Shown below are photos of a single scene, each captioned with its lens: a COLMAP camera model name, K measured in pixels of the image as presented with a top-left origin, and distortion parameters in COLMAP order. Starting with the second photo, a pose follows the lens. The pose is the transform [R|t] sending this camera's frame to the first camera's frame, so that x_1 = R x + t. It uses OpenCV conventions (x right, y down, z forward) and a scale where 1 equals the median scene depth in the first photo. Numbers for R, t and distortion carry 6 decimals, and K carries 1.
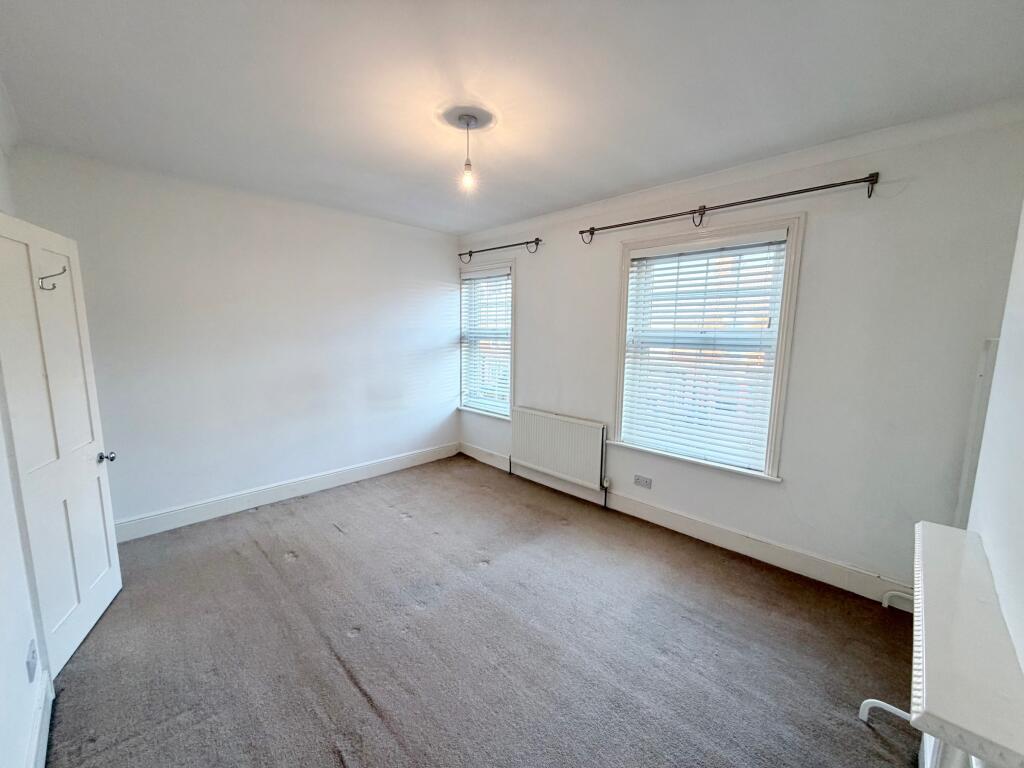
lens RADIAL K [[408.6, 0, 510.2], [0, 408.6, 383.4], [0, 0, 1]] dist [0.000517, -0.000055]
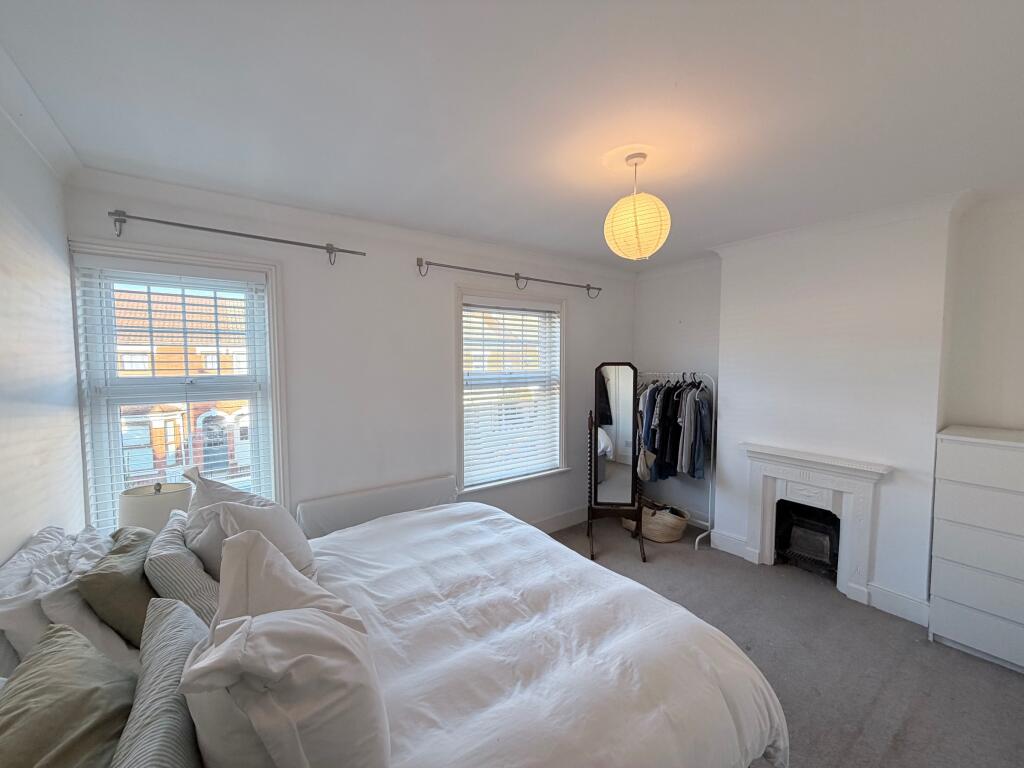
lens RADIAL K [[408.6, 0, 510.5], [0, 408.6, 387.4], [0, 0, 1]] dist [0.000517, -0.000055]
pose [[0.157845, -0.051291, 0.986131, -0.675357], [0.137173, 0.990107, 0.029541, -0.109776], [-0.977890, 0.130607, 0.163319, 0.735889]]
